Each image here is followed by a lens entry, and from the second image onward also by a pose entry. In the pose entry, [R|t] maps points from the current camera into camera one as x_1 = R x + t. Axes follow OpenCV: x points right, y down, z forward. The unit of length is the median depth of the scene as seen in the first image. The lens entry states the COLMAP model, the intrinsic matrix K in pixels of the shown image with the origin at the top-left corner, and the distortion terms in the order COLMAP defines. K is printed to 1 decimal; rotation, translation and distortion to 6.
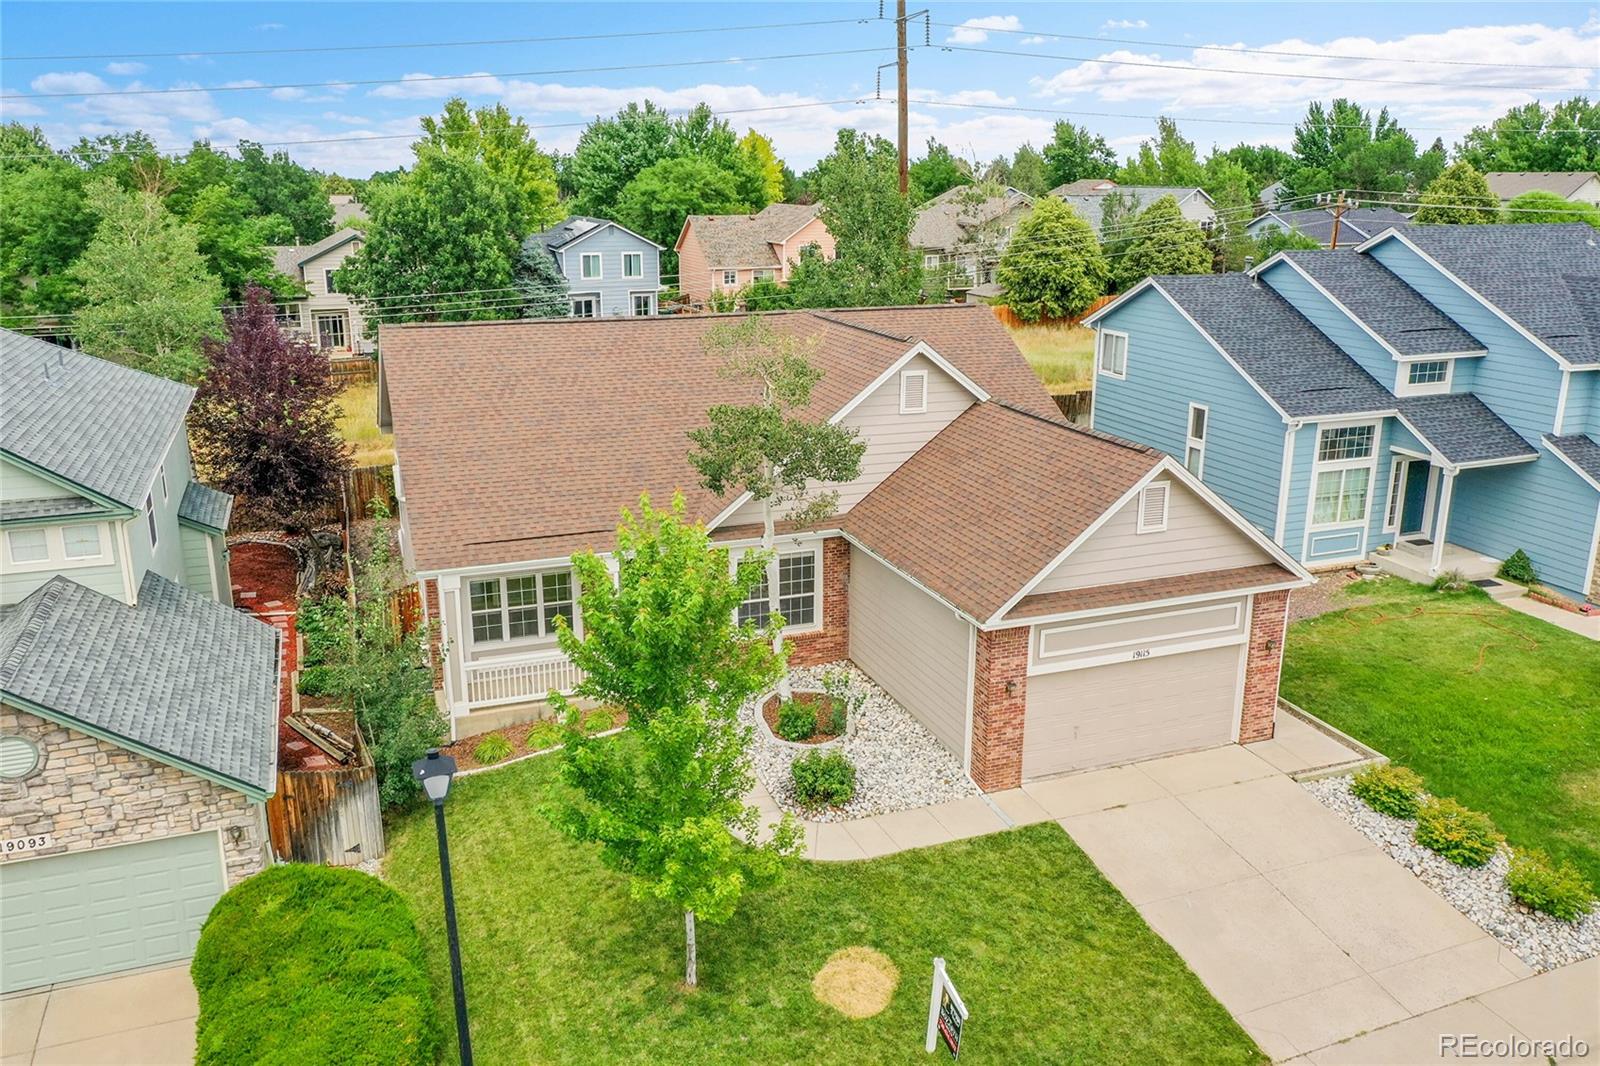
lens RADIAL K [[1270.4, 0, 800.0], [0, 1270.4, 533.0], [0, 0, 1]] dist [0.007404, -0.000743]
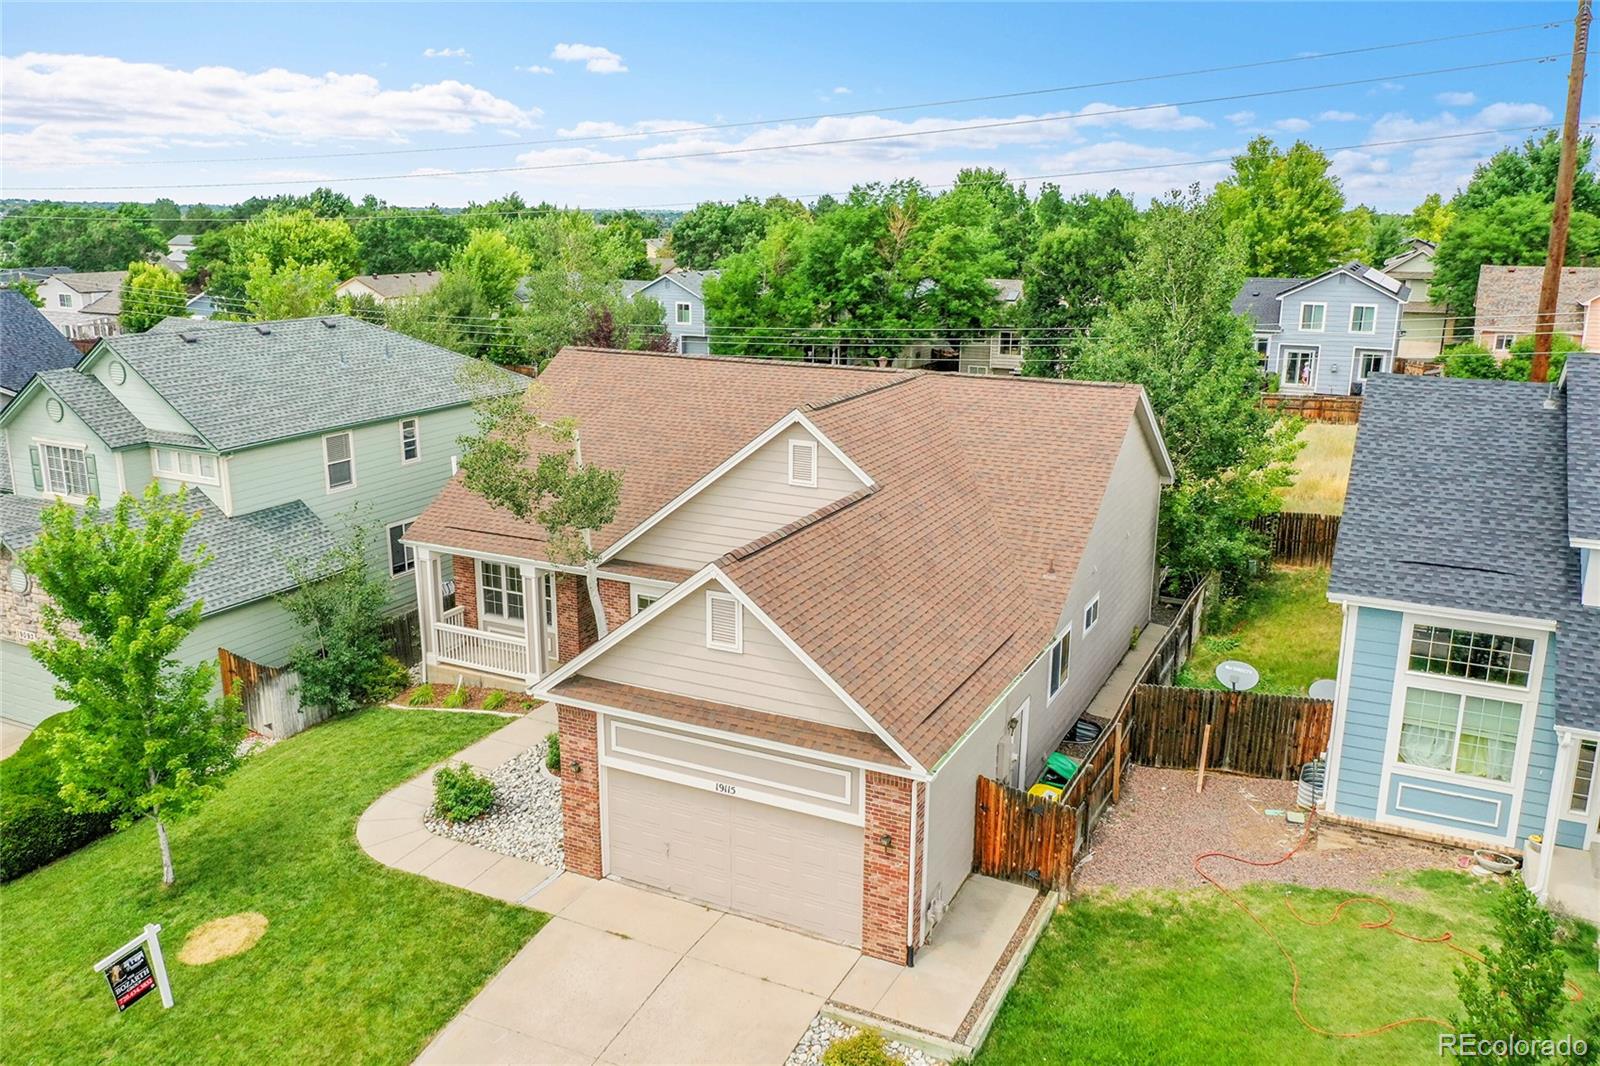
lens RADIAL K [[1270.4, 0, 800.0], [0, 1270.4, 533.0], [0, 0, 1]] dist [0.007404, -0.000743]
pose [[0.675726, 0.188204, -0.712723, 0.812552], [-0.205549, 0.976616, 0.063009, -0.127766], [0.707915, 0.103923, 0.698610, 0.381672]]
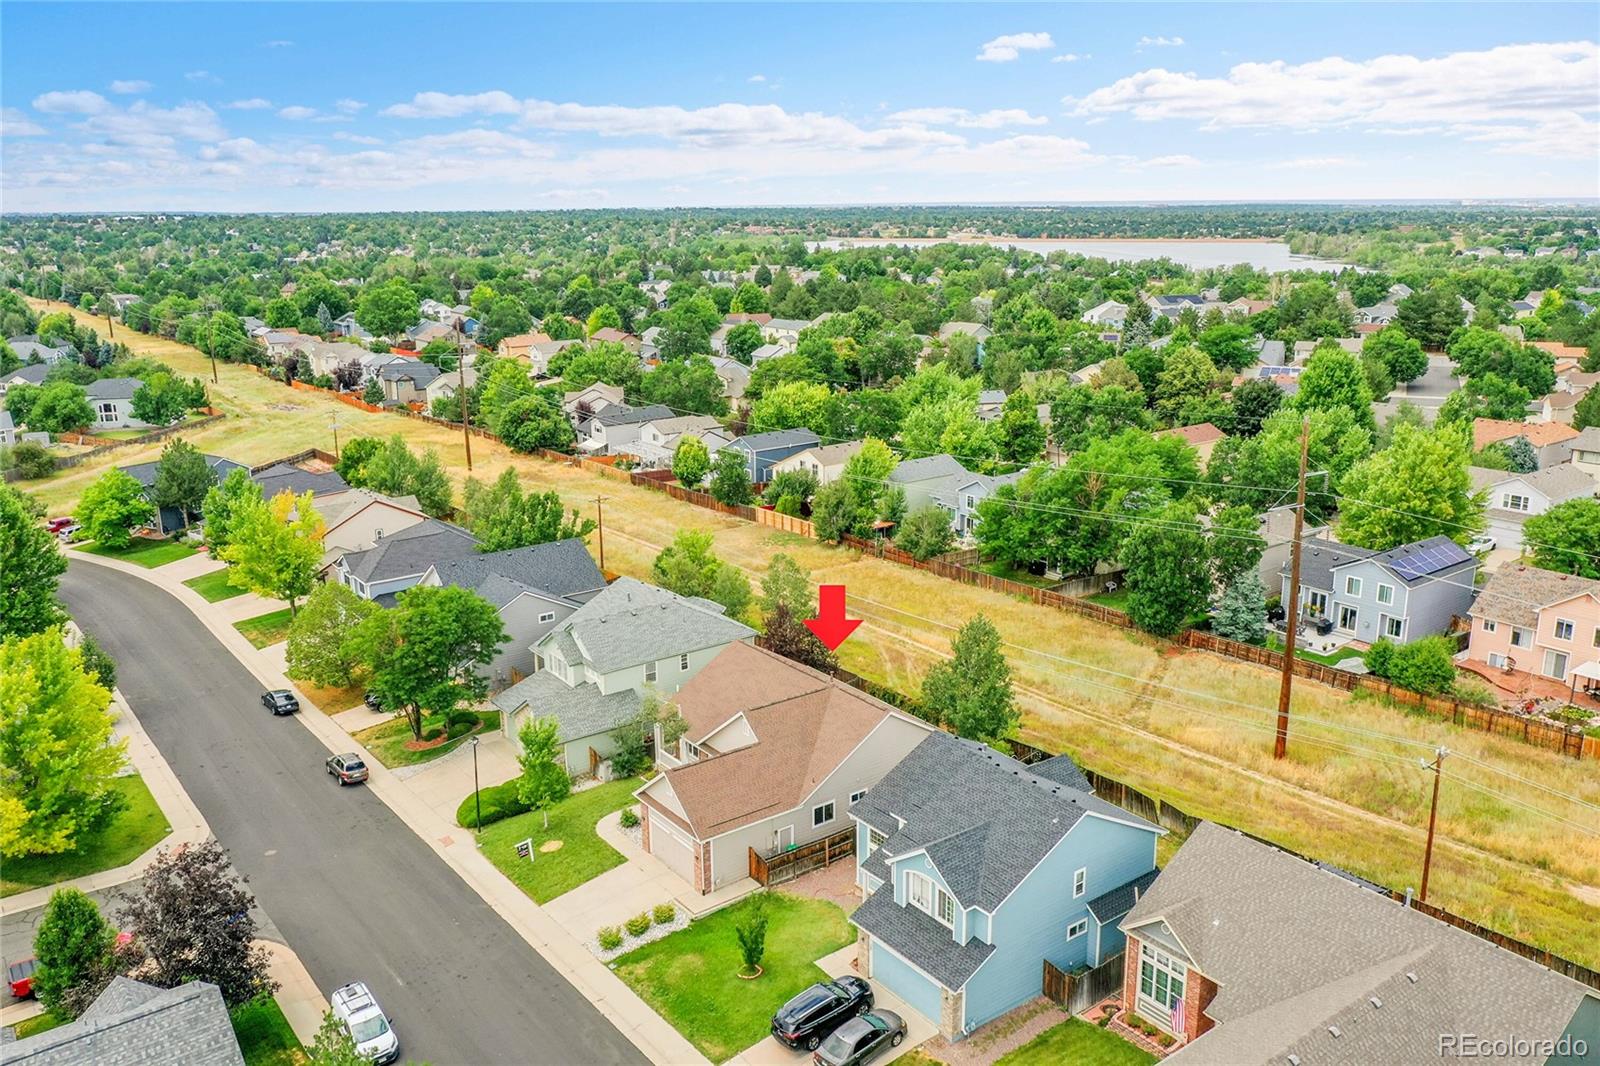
lens RADIAL K [[1270.4, 0, 800.0], [0, 1270.4, 533.0], [0, 0, 1]] dist [0.007404, -0.000743]
pose [[0.270147, 0.243696, -0.931468, 2.681508], [-0.254169, 0.951171, 0.175135, -1.064335], [0.928665, 0.189438, 0.318896, 0.186606]]
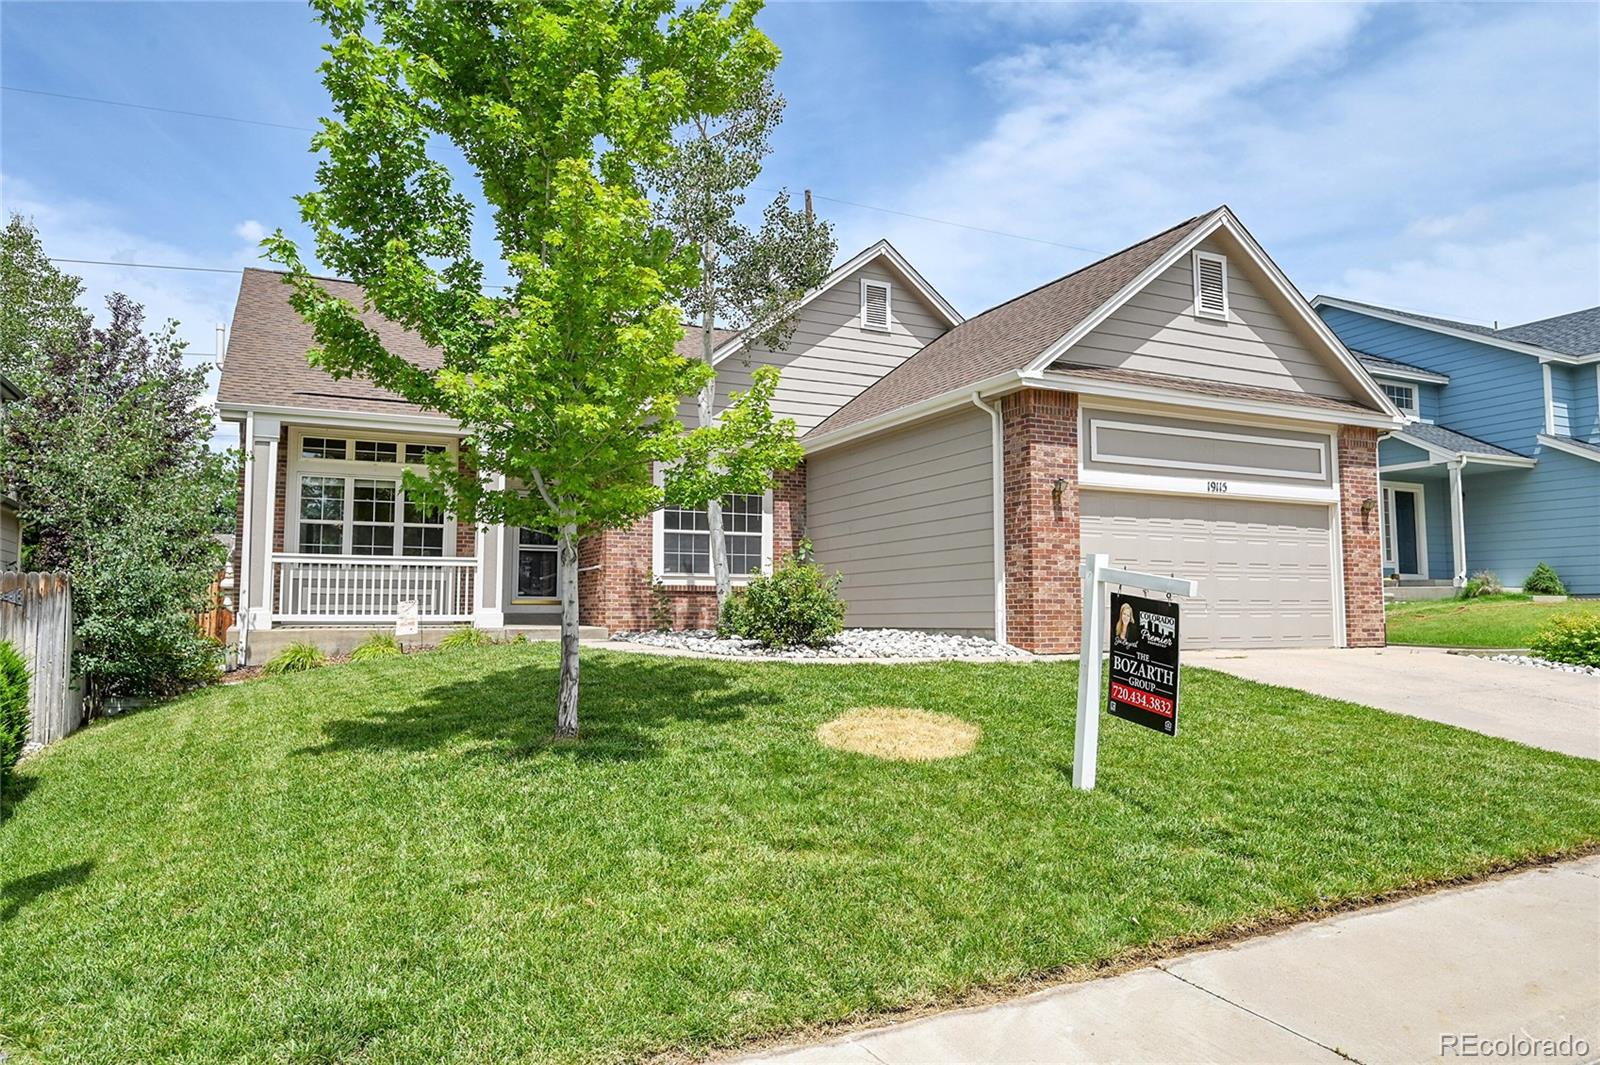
lens RADIAL K [[1073.9, 0, 805.7], [0, 1073.9, 530.8], [0, 0, 1]] dist [-0.003904, -0.000876]
pose [[0.996089, 0.005342, 0.088197, -0.022116], [0.026516, 0.934090, -0.356051, 0.307069], [-0.084286, 0.356997, 0.930295, 0.413446]]
